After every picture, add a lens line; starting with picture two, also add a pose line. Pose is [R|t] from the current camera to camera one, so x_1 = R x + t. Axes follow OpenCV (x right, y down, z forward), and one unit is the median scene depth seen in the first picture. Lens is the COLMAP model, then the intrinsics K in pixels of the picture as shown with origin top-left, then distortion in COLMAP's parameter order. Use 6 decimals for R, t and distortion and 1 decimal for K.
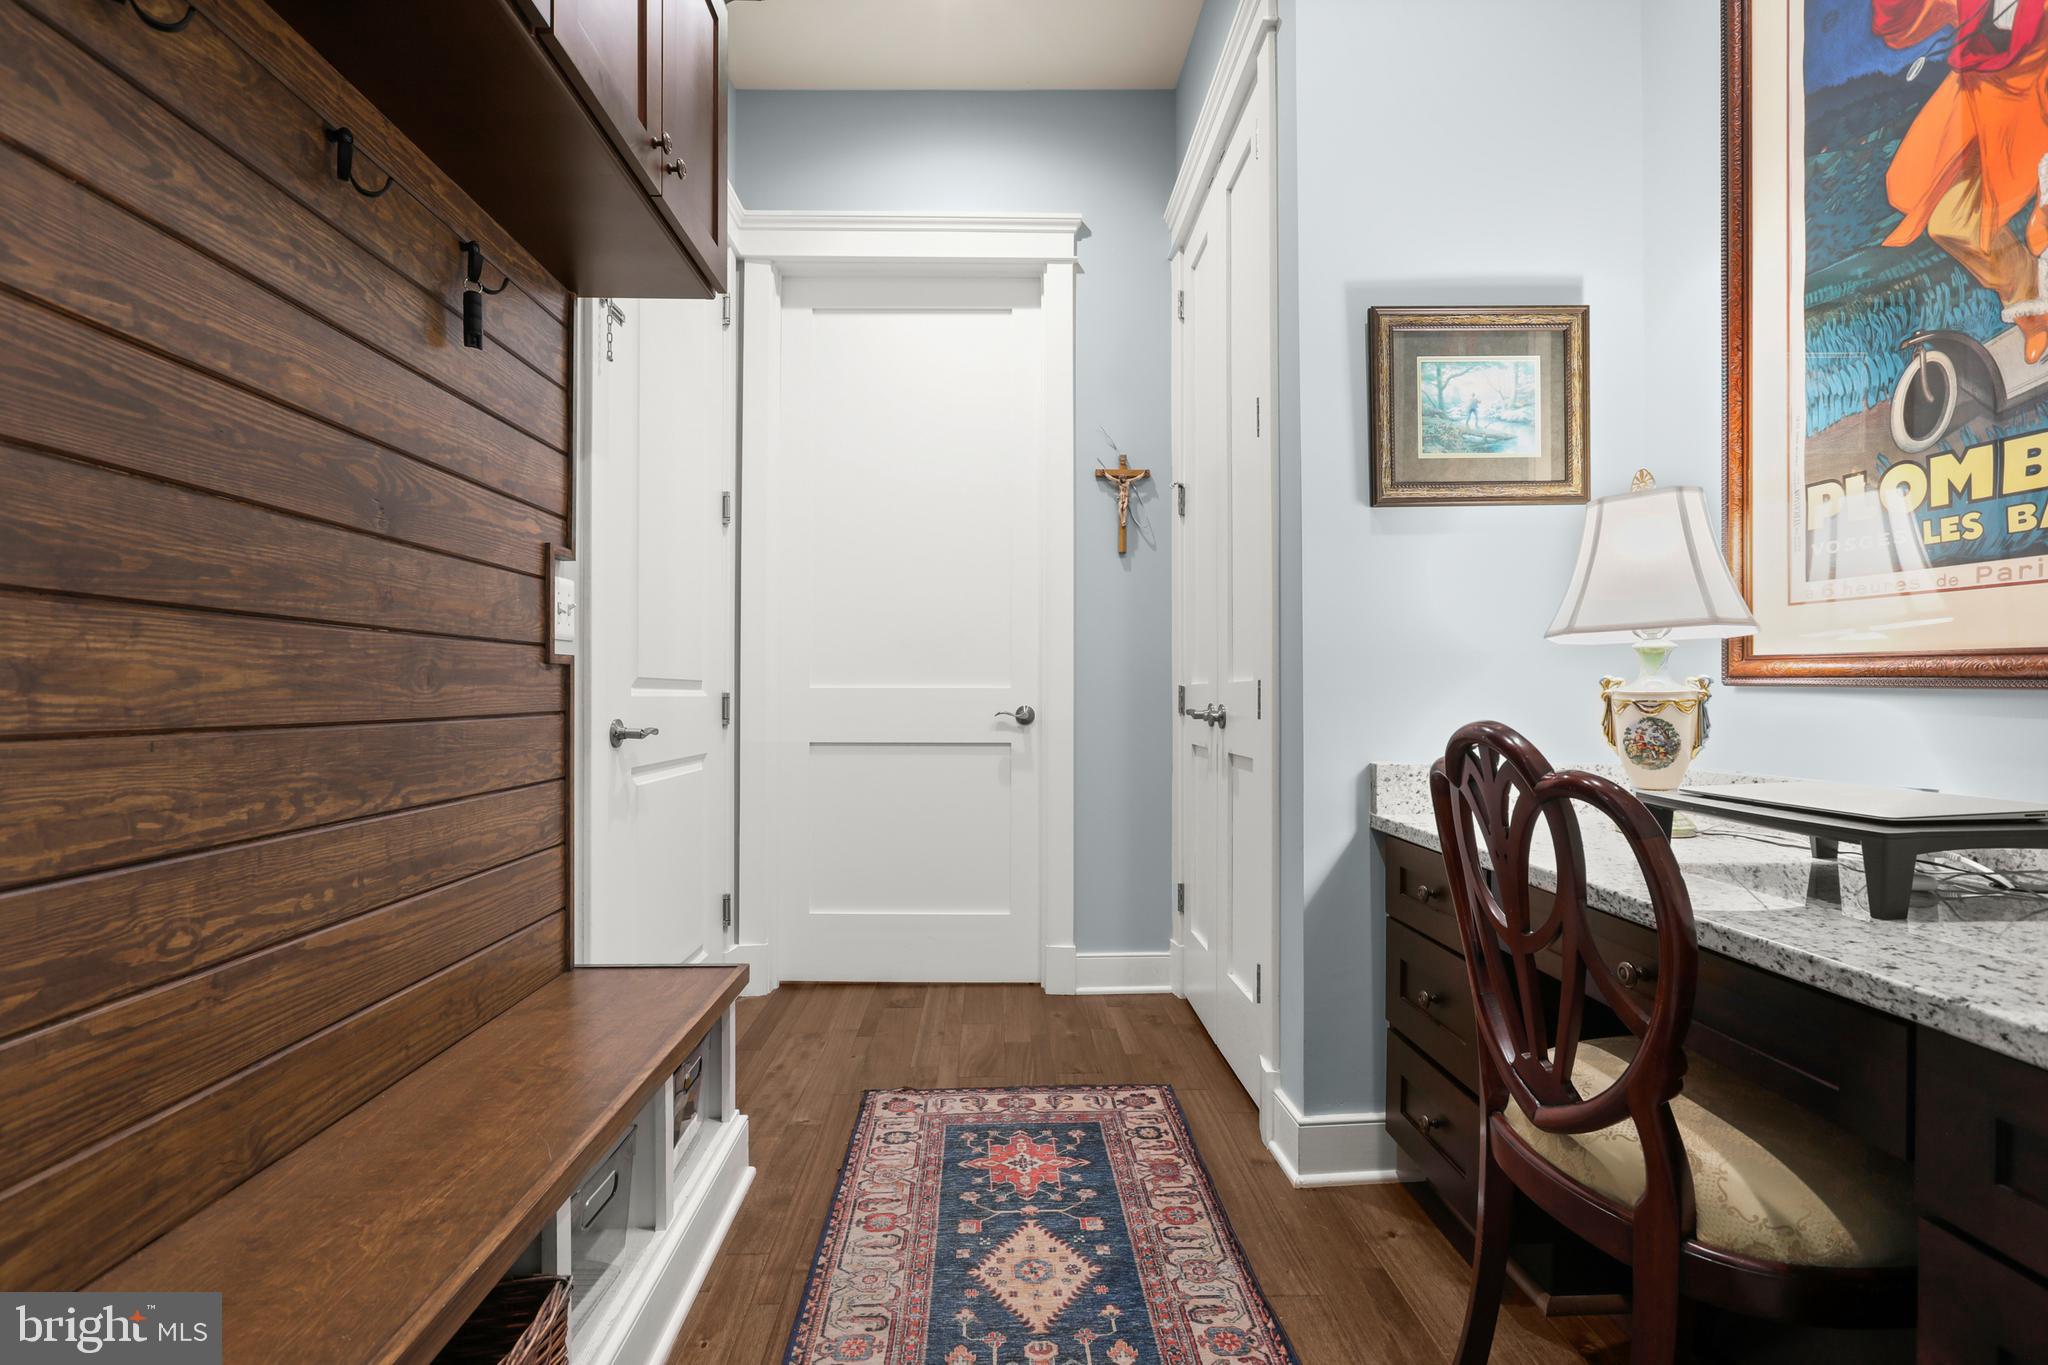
lens RADIAL K [[927.2, 0, 1018.3], [0, 927.2, 691.8], [0, 0, 1]] dist [-0.018555, 0.013959]
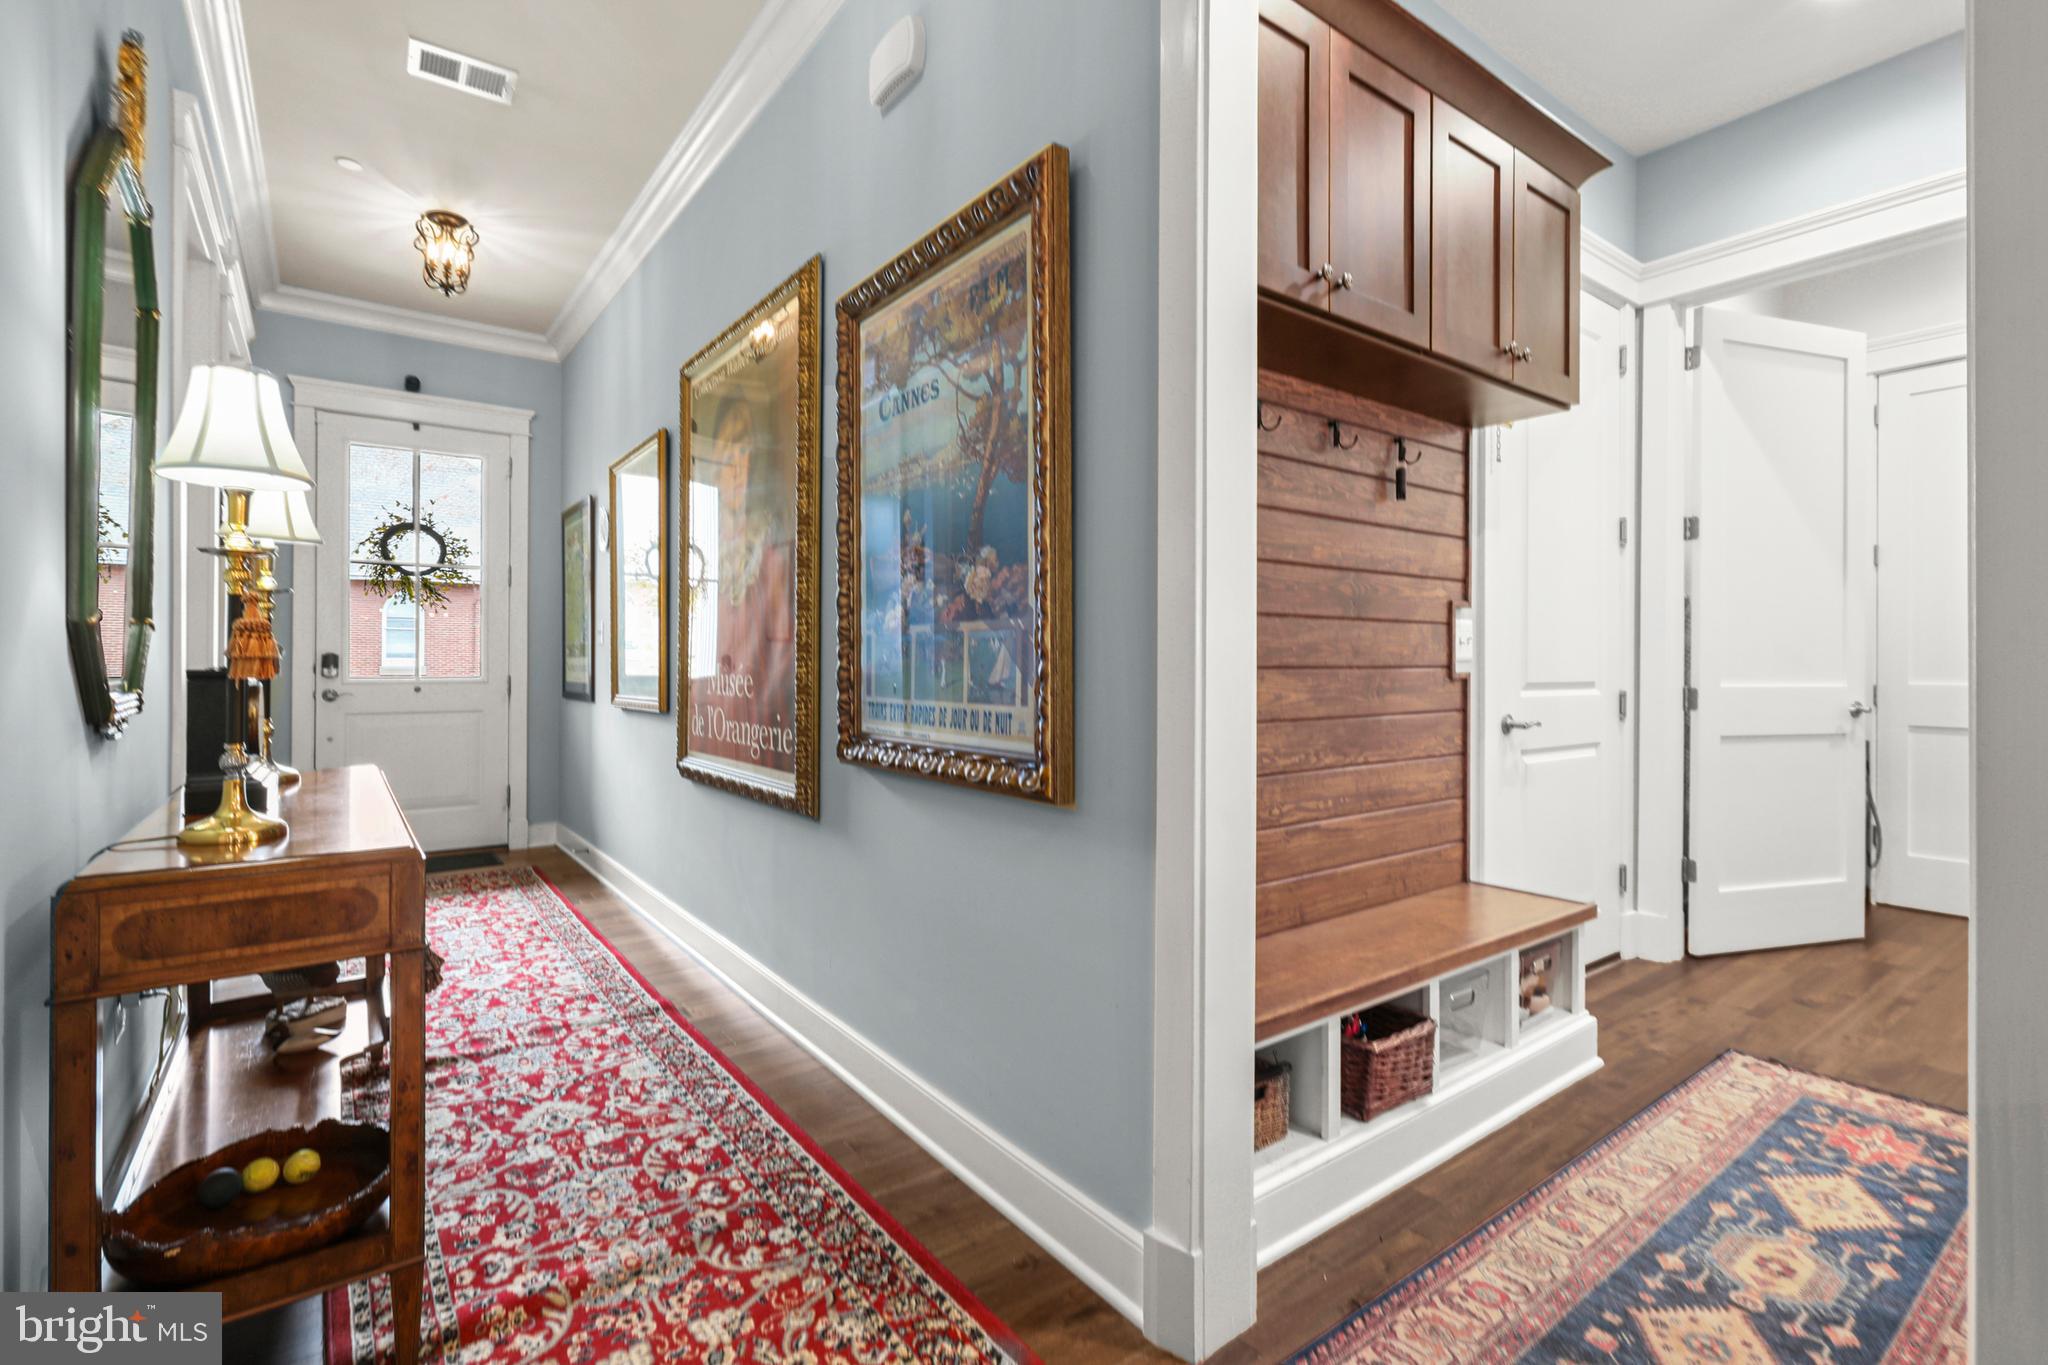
lens RADIAL K [[942.9, 0, 1027.3], [0, 942.9, 660.2], [0, 0, 1]] dist [-0.001935, 0.000153]
pose [[0.573693, -0.000574, -0.819070, 0.401241], [-0.001006, 0.999999, -0.001405, -0.063052], [0.819070, 0.001630, 0.573691, -0.519190]]
